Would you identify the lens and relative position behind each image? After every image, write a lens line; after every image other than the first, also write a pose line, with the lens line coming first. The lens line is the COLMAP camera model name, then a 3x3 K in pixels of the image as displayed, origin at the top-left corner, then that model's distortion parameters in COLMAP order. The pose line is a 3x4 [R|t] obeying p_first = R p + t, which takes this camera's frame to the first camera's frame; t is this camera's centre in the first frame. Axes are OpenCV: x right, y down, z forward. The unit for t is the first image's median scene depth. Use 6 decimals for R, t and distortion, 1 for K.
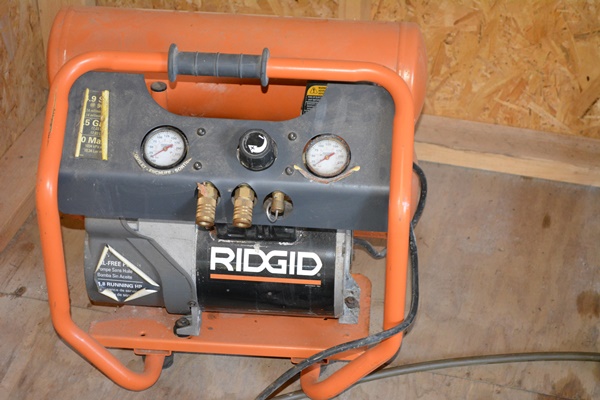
lens RADIAL K [[1264.6, 0, 300.0], [0, 1264.6, 200.0], [0, 0, 1]] dist [0.094997, 0.127445]
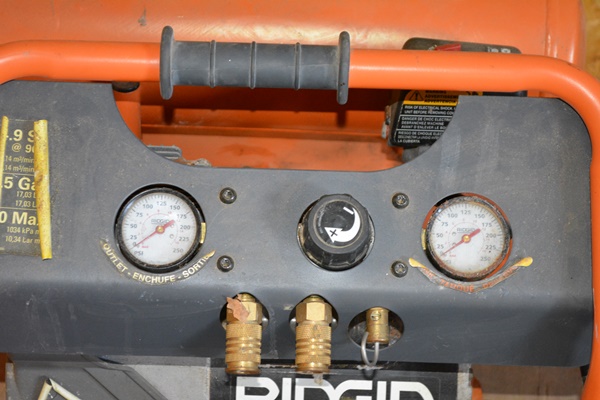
lens RADIAL K [[1341.8, 0, 300.0], [0, 1341.8, 200.0], [0, 0, 1]] dist [0.006895, 0.230801]
pose [[0.996150, -0.029864, 0.082425, -0.094342], [0.019887, 0.992657, 0.119318, -0.118253], [-0.085383, -0.117220, 0.989429, 0.444497]]
